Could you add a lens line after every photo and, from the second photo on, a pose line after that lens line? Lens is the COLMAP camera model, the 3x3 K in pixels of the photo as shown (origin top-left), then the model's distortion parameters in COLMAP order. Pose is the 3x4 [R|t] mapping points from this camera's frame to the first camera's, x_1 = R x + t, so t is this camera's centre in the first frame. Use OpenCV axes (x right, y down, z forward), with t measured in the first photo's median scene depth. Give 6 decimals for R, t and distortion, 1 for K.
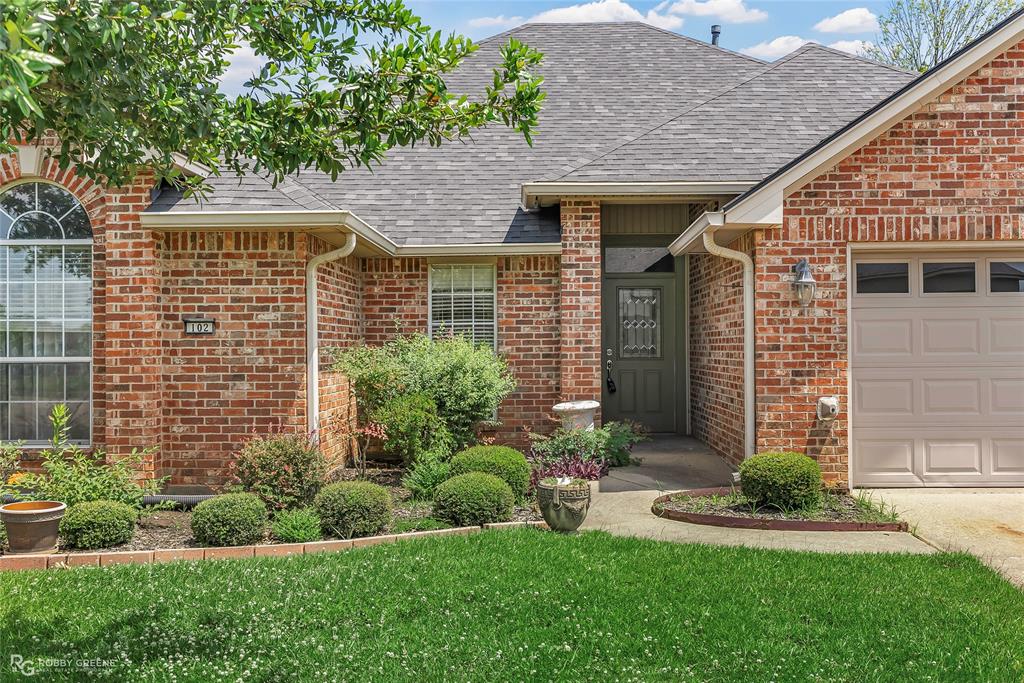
lens RADIAL K [[1031.3, 0, 512.6], [0, 1031.3, 340.3], [0, 0, 1]] dist [-0.013162, 0.000000]
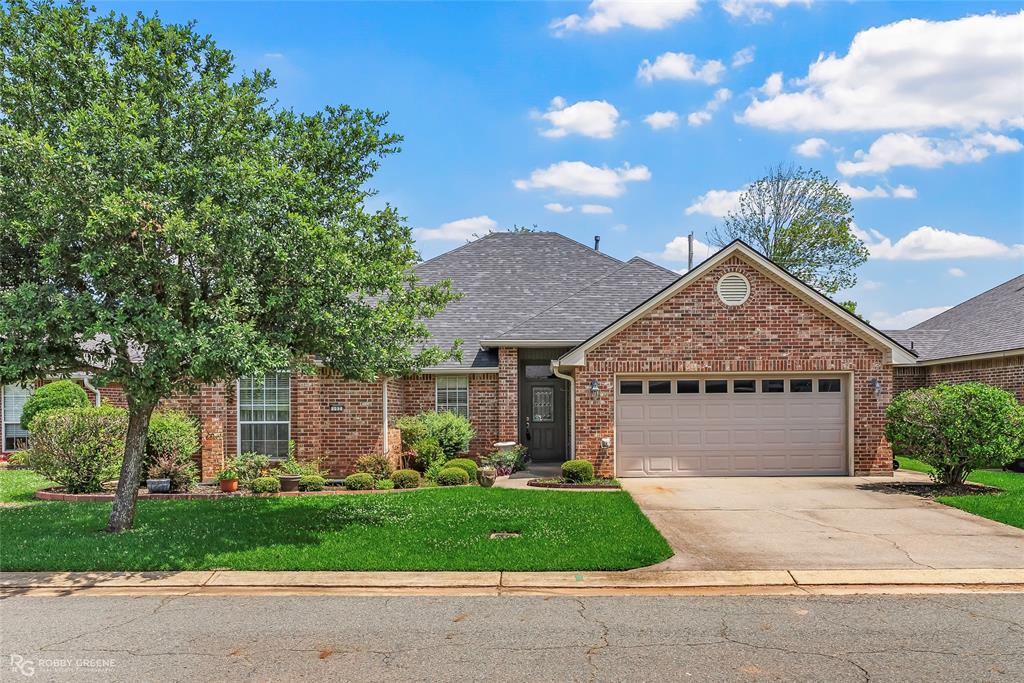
lens RADIAL K [[736.5, 0, 508.7], [0, 736.5, 409.0], [0, 0, 1]] dist [-0.001530, -0.002379]
pose [[0.999897, 0.000330, 0.014374, 0.060000], [-0.000322, 1.000000, -0.000602, -0.010435], [-0.014374, 0.000598, 0.999897, -0.665435]]
